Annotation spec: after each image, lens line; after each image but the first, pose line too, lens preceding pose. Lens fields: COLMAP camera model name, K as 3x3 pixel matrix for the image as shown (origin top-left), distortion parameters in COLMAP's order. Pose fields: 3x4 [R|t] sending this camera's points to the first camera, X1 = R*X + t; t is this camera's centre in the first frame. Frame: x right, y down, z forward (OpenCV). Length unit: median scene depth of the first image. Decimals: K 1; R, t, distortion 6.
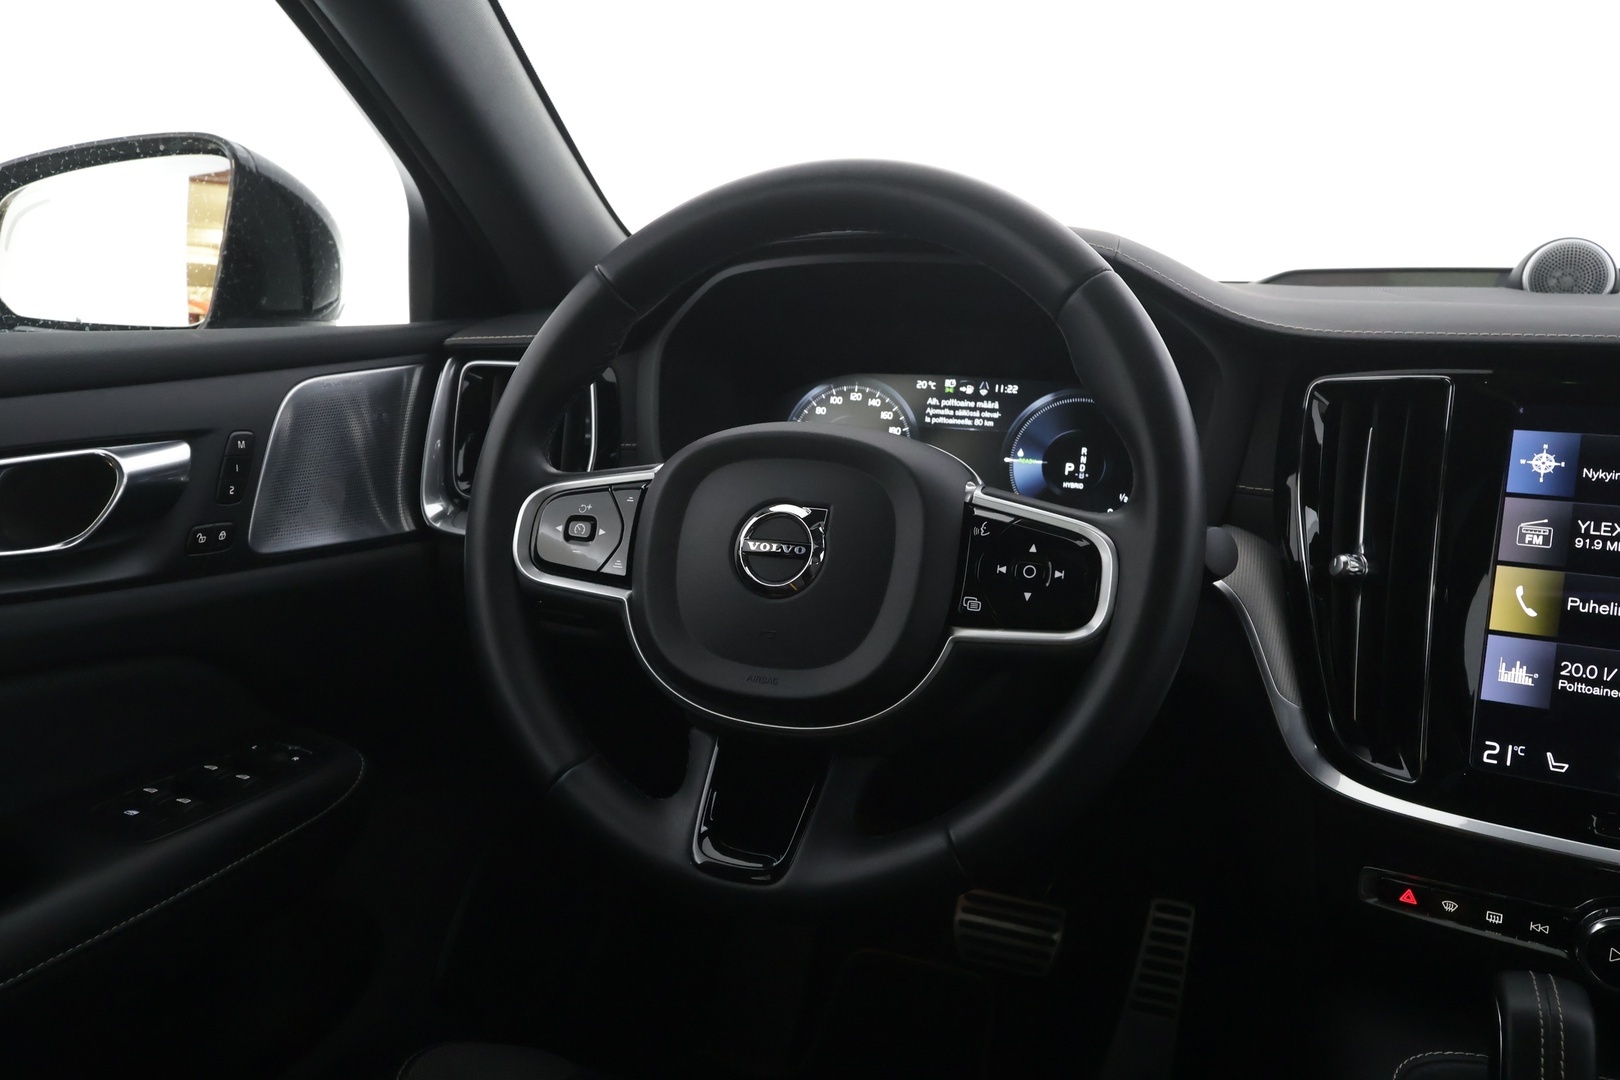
lens RADIAL K [[1283.1, 0, 803.7], [0, 1283.1, 544.7], [0, 0, 1]] dist [-0.010186, 0.003135]
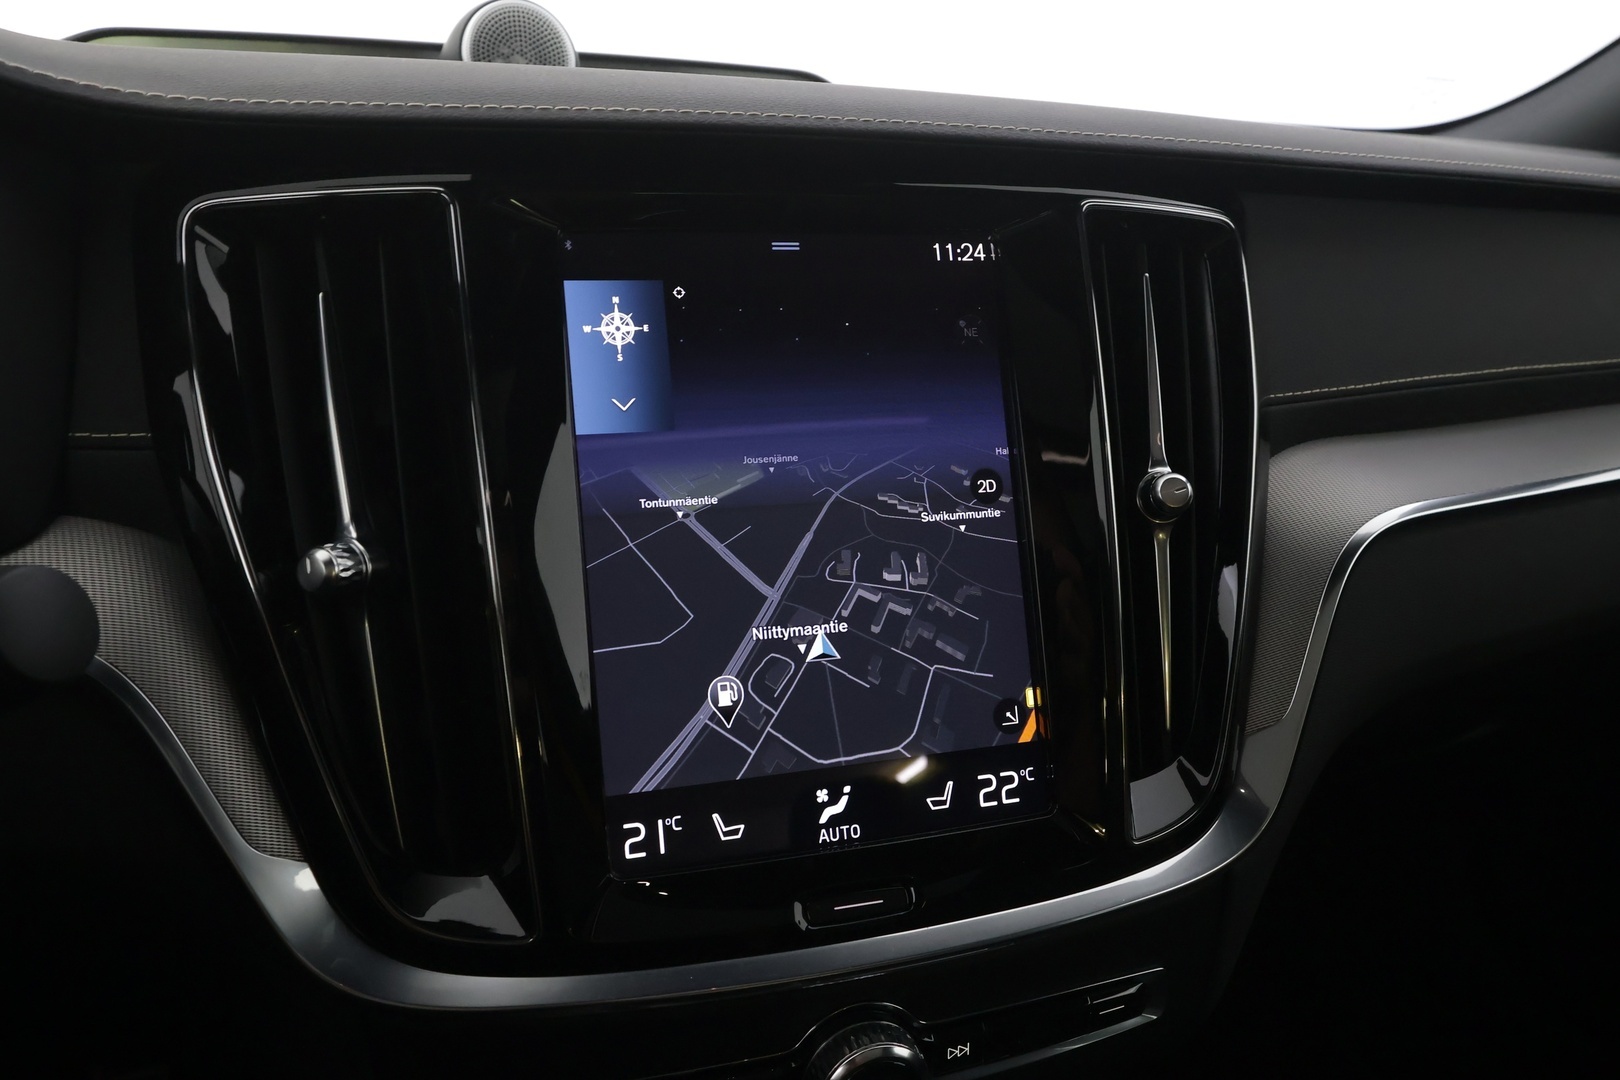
lens RADIAL K [[1315.1, 0, 813.6], [0, 1315.1, 540.1], [0, 0, 1]] dist [-0.012912, -0.007157]
pose [[0.664945, -0.229235, 0.710844, 0.186733], [0.115506, 0.971847, 0.205355, -0.084850], [-0.737907, -0.054443, 0.672703, 0.521566]]
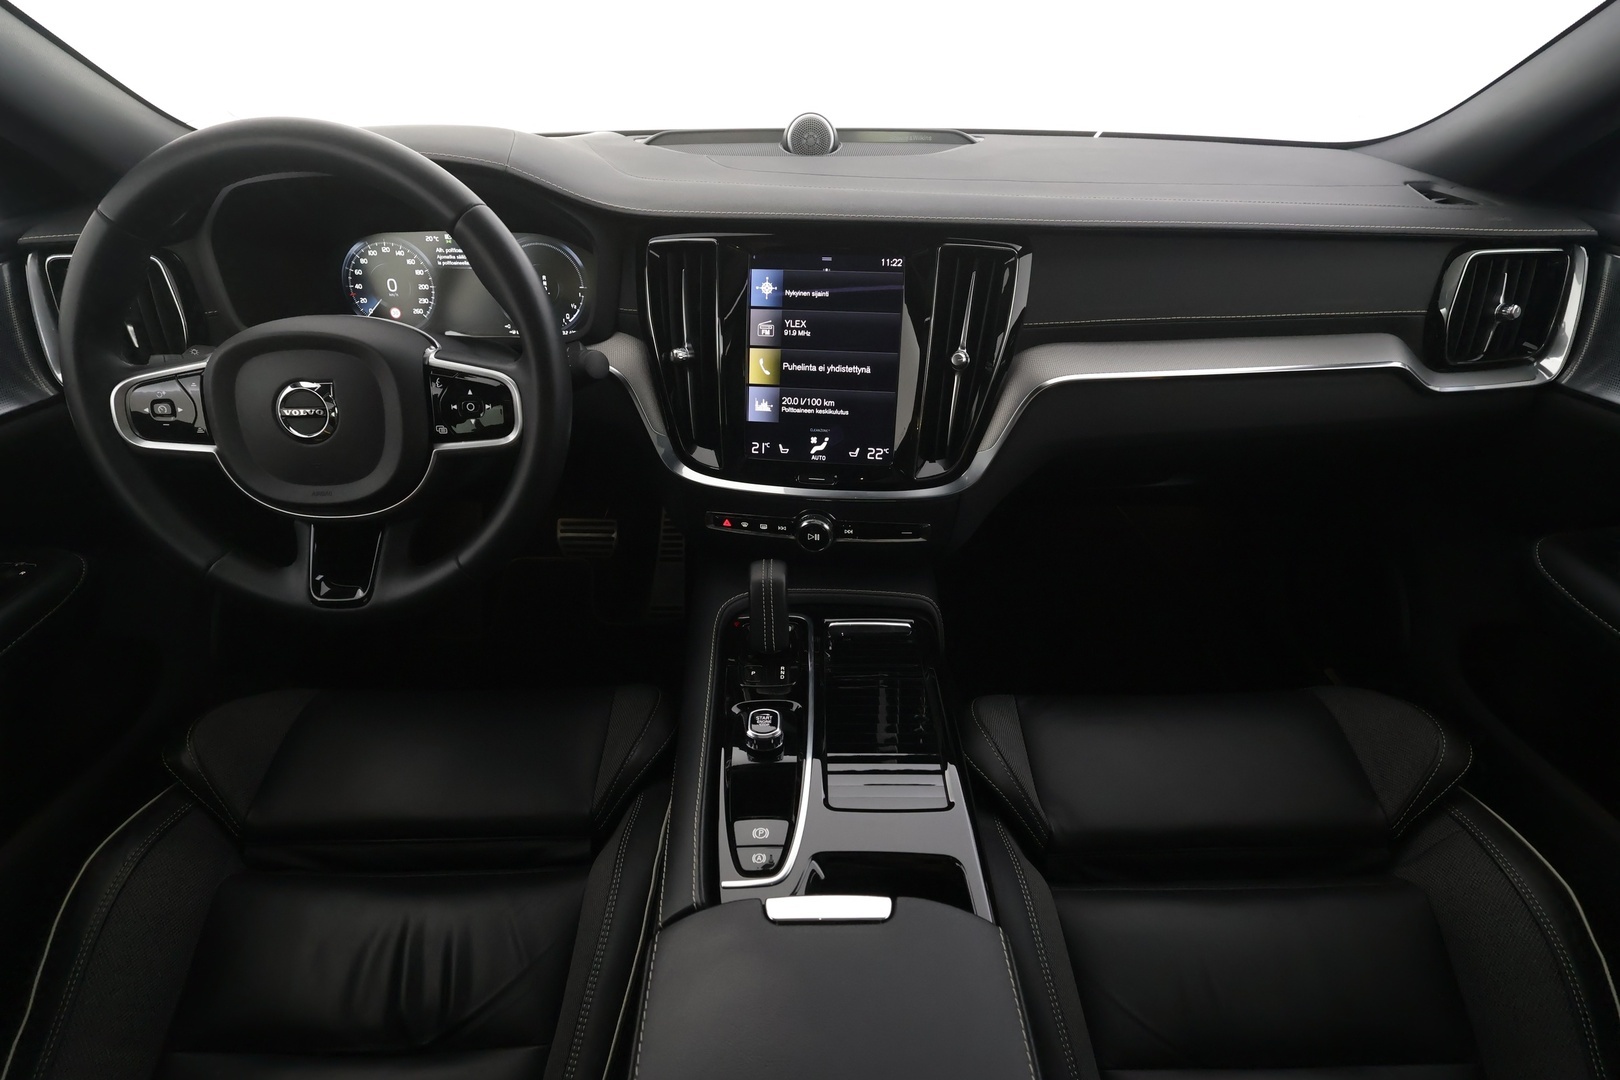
lens RADIAL K [[747.4, 0, 810.0], [0, 747.4, 540.0], [0, 0, 1]] dist [0.024826, -0.012123]
pose [[0.925685, -0.226308, 0.303137, 0.224758], [0.095636, 0.915292, 0.391272, -0.147720], [-0.366007, -0.333203, 0.868915, -0.084117]]
